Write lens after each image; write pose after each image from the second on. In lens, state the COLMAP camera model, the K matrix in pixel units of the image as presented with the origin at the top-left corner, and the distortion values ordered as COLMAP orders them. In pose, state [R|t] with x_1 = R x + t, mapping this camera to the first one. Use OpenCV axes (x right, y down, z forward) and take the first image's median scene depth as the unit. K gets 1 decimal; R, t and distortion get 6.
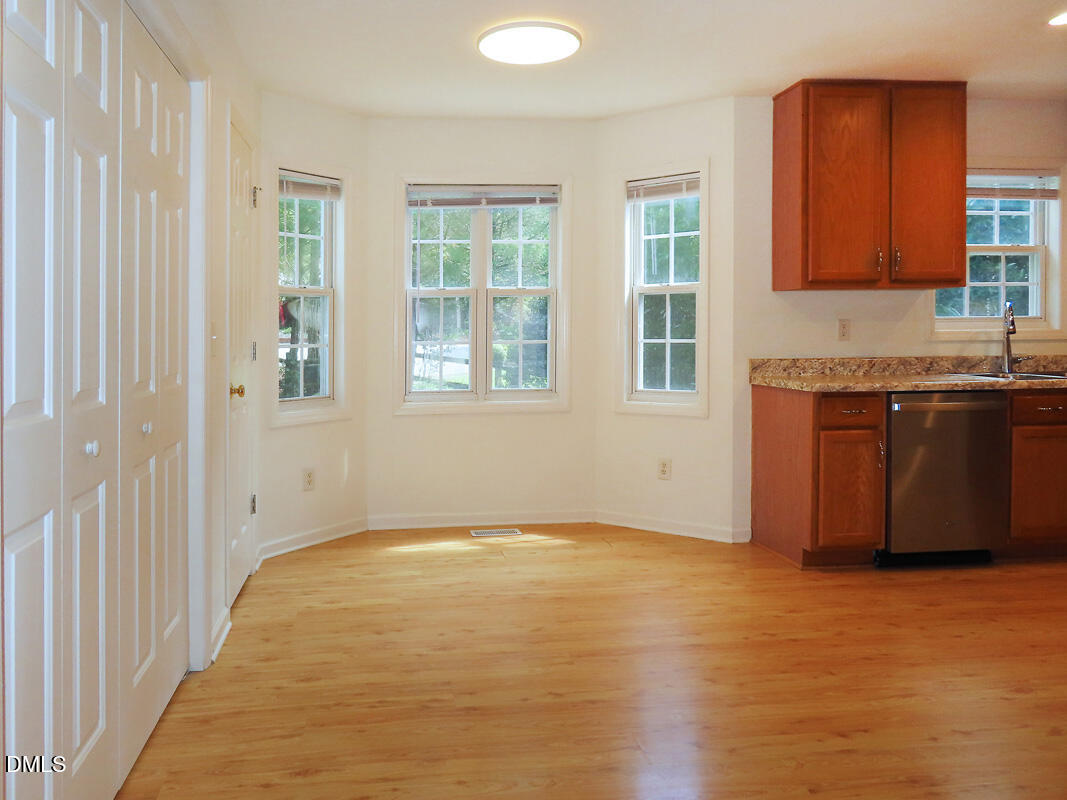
lens RADIAL K [[787.7, 0, 460.3], [0, 787.7, 342.0], [0, 0, 1]] dist [-0.006341, -0.000037]
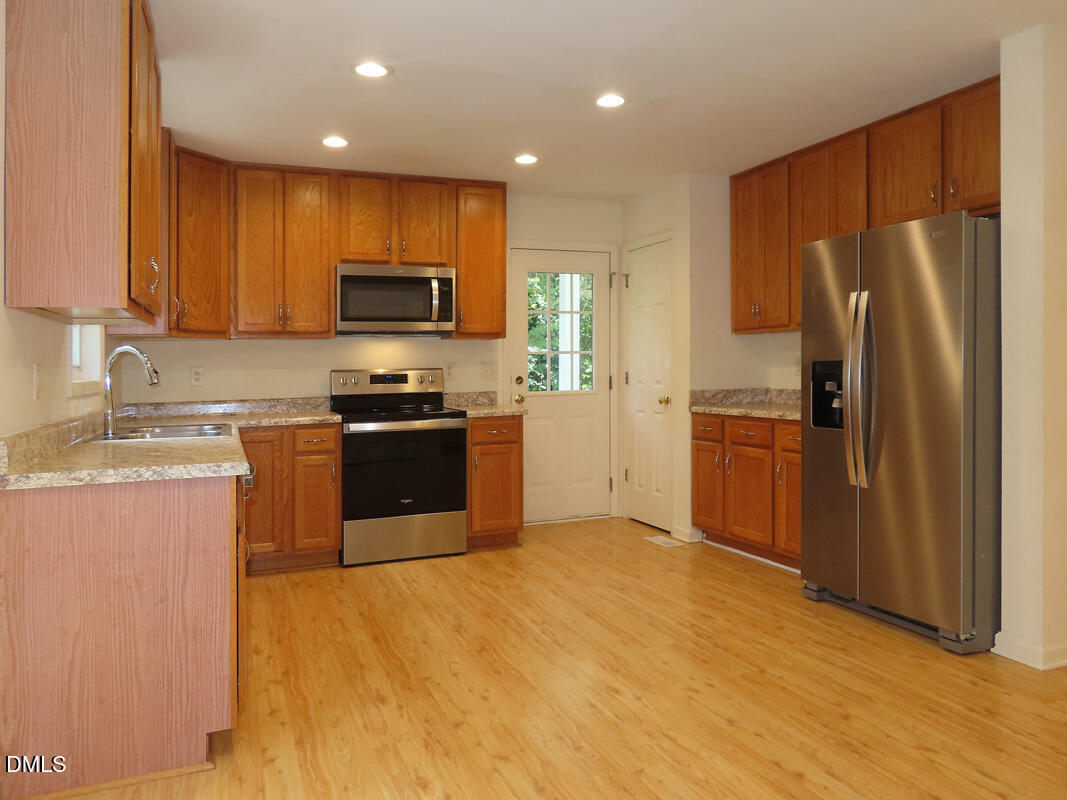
lens RADIAL K [[757.8, 0, 533.5], [0, 757.8, 400.0], [0, 0, 1]] dist [-0.004120, 0.001697]
pose [[-0.257961, -0.026449, 0.965793, -0.176075], [0.027454, 0.999021, 0.034692, -0.010844], [-0.965765, 0.035464, -0.256982, 0.795147]]
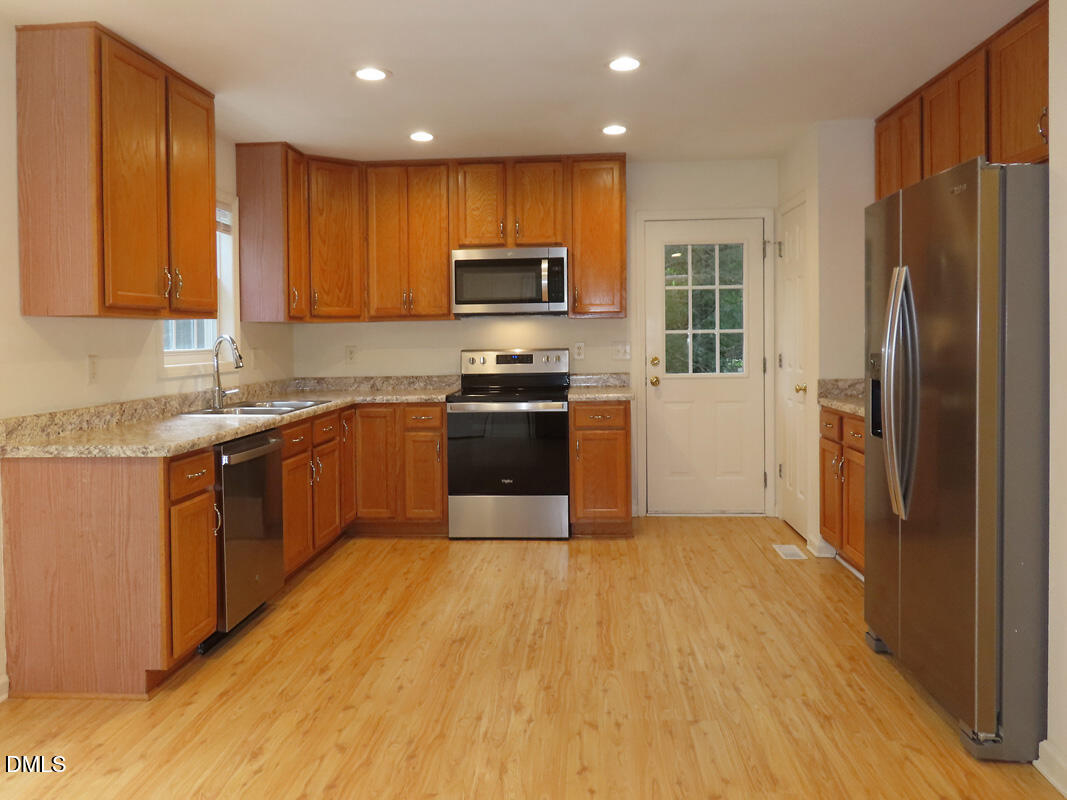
lens RADIAL K [[774.8, 0, 530.5], [0, 774.8, 379.8], [0, 0, 1]] dist [-0.001991, -0.001928]
pose [[0.190597, -0.047192, 0.980533, -0.174260], [0.021785, 0.998801, 0.043837, -0.029684], [-0.981427, 0.013006, 0.191396, 0.444663]]
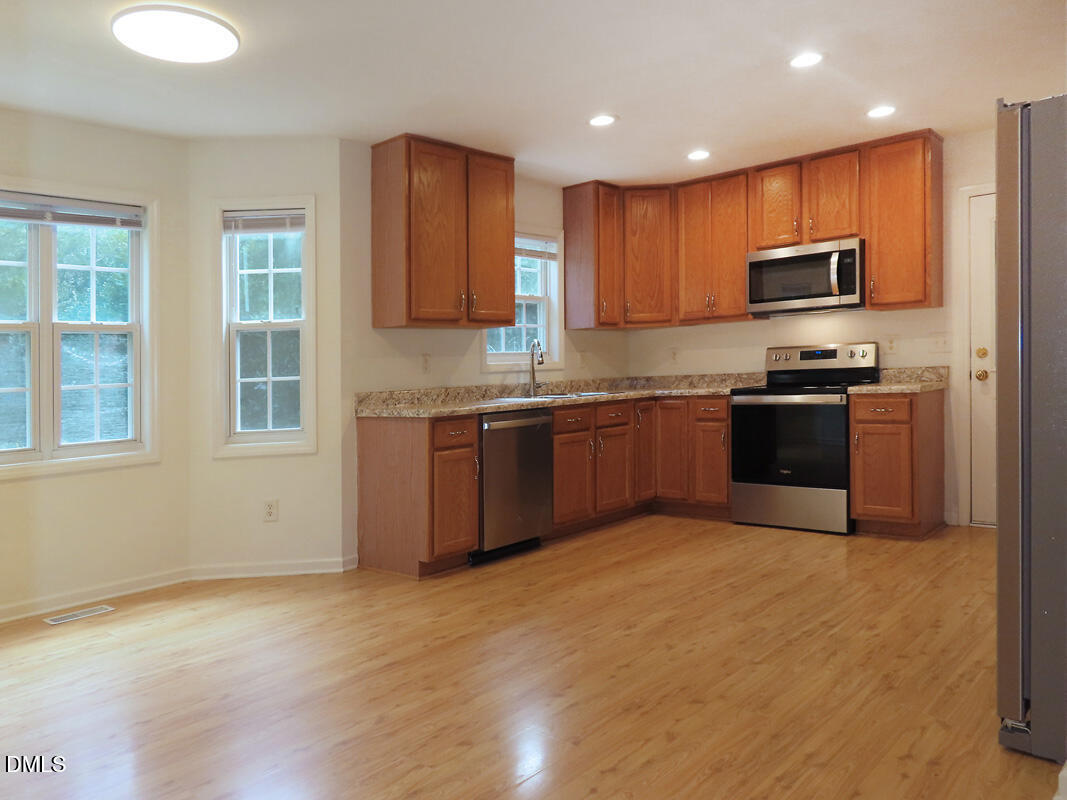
lens RADIAL K [[785.4, 0, 503.6], [0, 785.4, 388.5], [0, 0, 1]] dist [-0.006850, -0.003206]
pose [[0.756006, -0.036215, 0.653562, -0.165773], [0.040004, 0.999158, 0.009091, 0.014396], [-0.653341, 0.019273, 0.756818, 0.078733]]
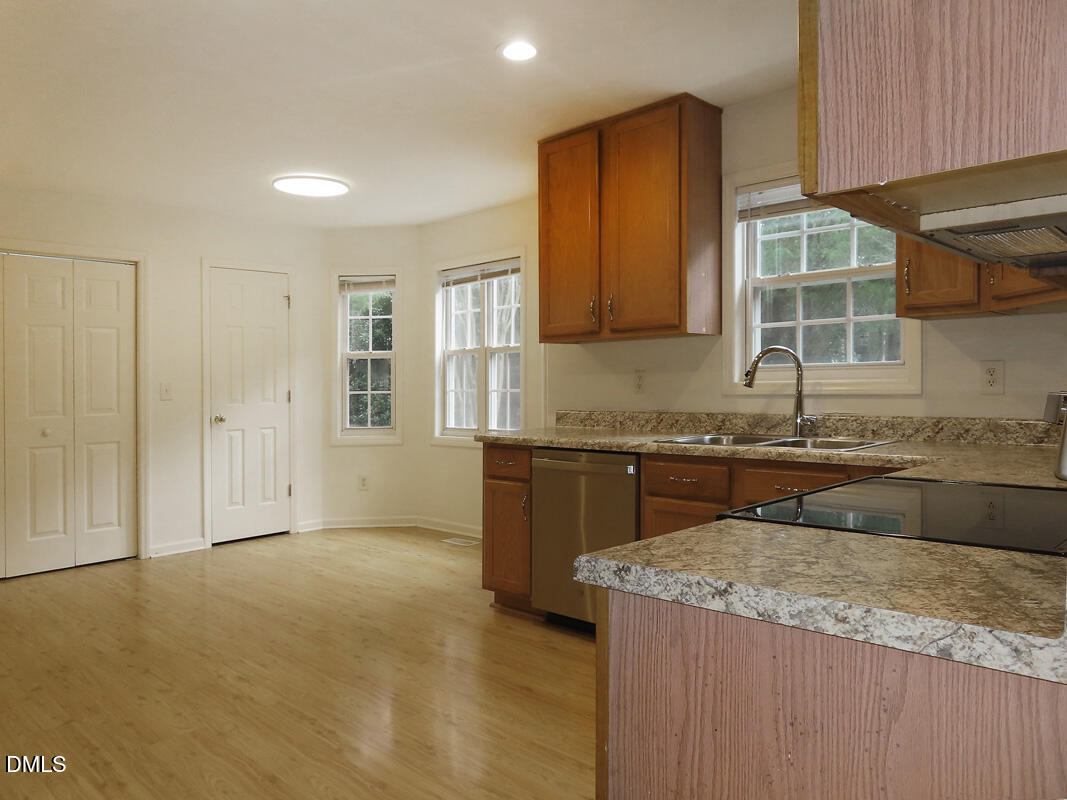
lens RADIAL K [[774.6, 0, 569.7], [0, 774.6, 366.6], [0, 0, 1]] dist [-0.009108, -0.000245]
pose [[0.657845, -0.013672, -0.753029, 1.150873], [0.004562, 0.999889, -0.014169, -0.021139], [0.753139, 0.005886, 0.657835, 0.332254]]
